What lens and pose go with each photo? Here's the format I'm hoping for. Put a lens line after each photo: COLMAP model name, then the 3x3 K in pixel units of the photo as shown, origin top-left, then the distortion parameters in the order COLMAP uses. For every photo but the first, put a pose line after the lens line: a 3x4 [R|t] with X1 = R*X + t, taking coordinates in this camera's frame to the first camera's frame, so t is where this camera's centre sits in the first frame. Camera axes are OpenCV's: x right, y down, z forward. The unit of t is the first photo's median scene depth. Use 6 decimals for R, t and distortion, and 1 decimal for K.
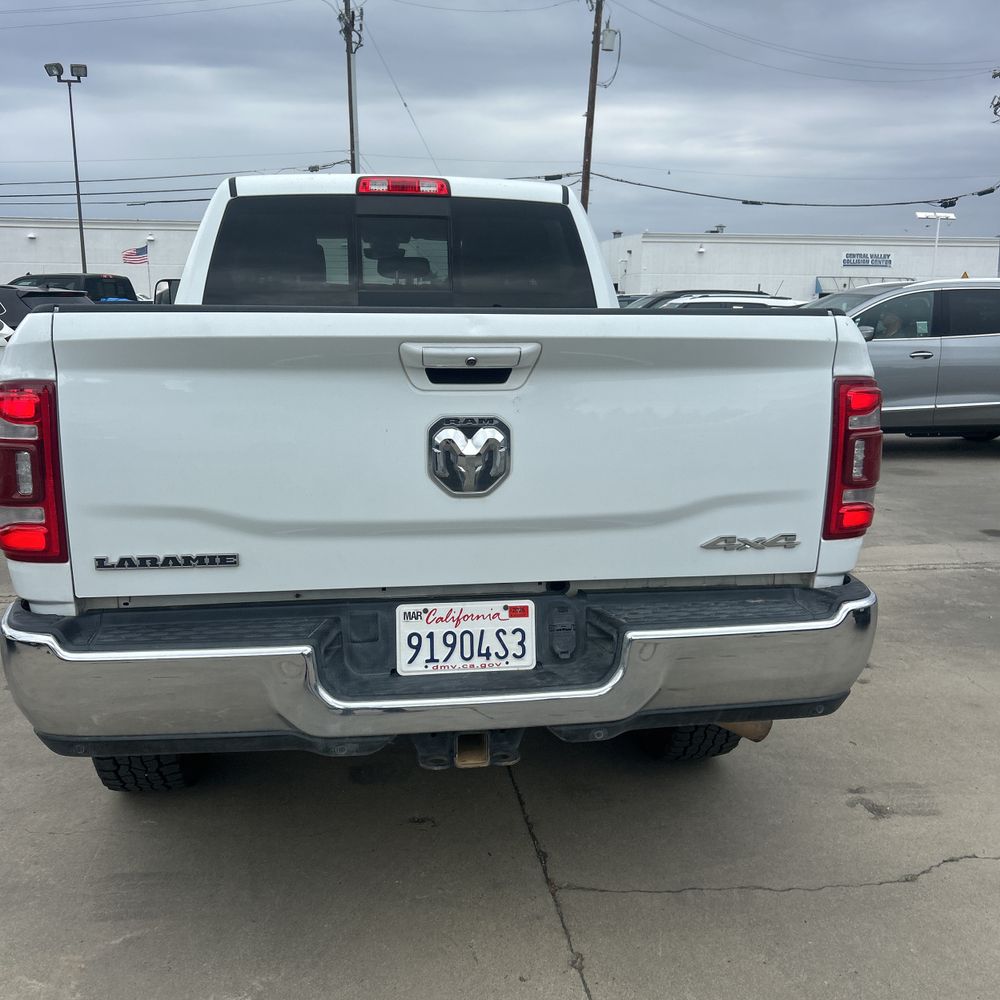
lens RADIAL K [[1017.9, 0, 499.3], [0, 1017.9, 523.9], [0, 0, 1]] dist [0.212398, -0.675093]
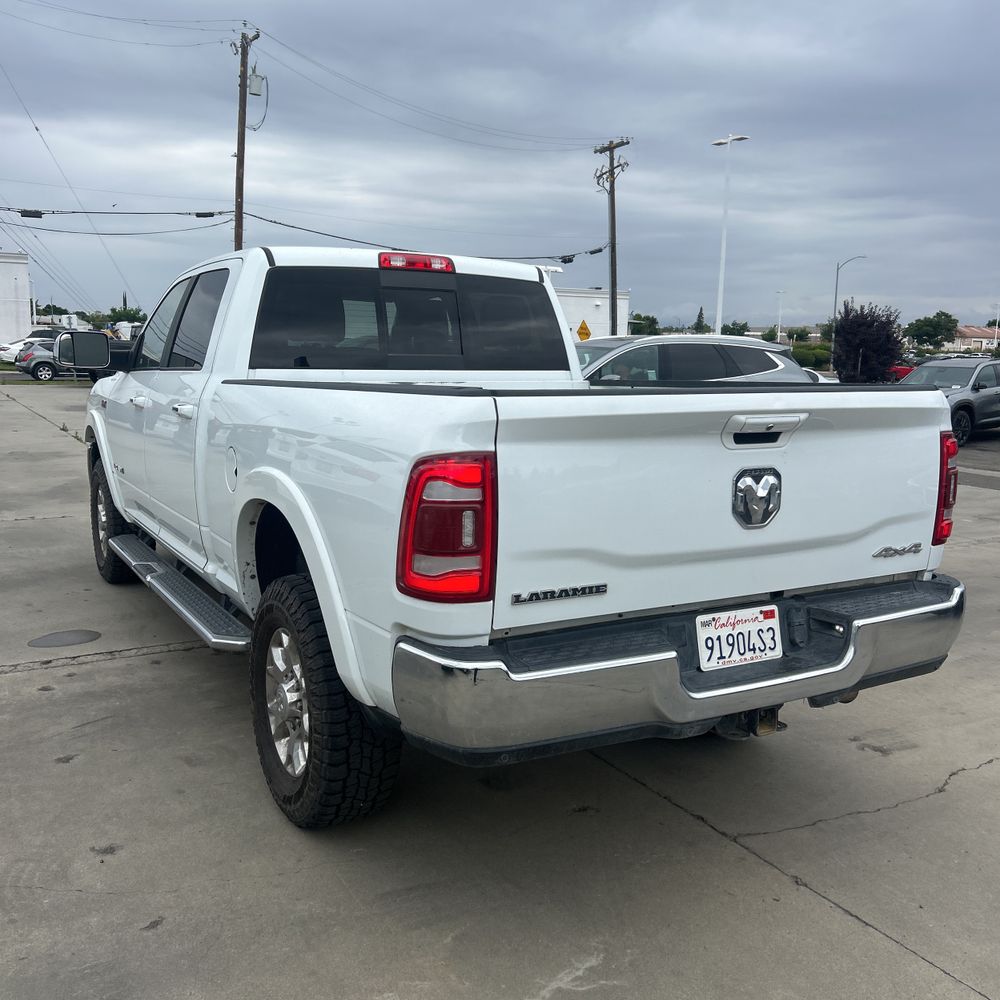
lens RADIAL K [[1033.6, 0, 500.0], [0, 1033.6, 500.0], [0, 0, 1]] dist [0.112203, -0.208723]
pose [[0.925364, -0.044130, 0.376503, -0.803898], [0.065174, 0.996933, -0.043334, -0.024967], [-0.373436, 0.064637, 0.925401, -0.117225]]
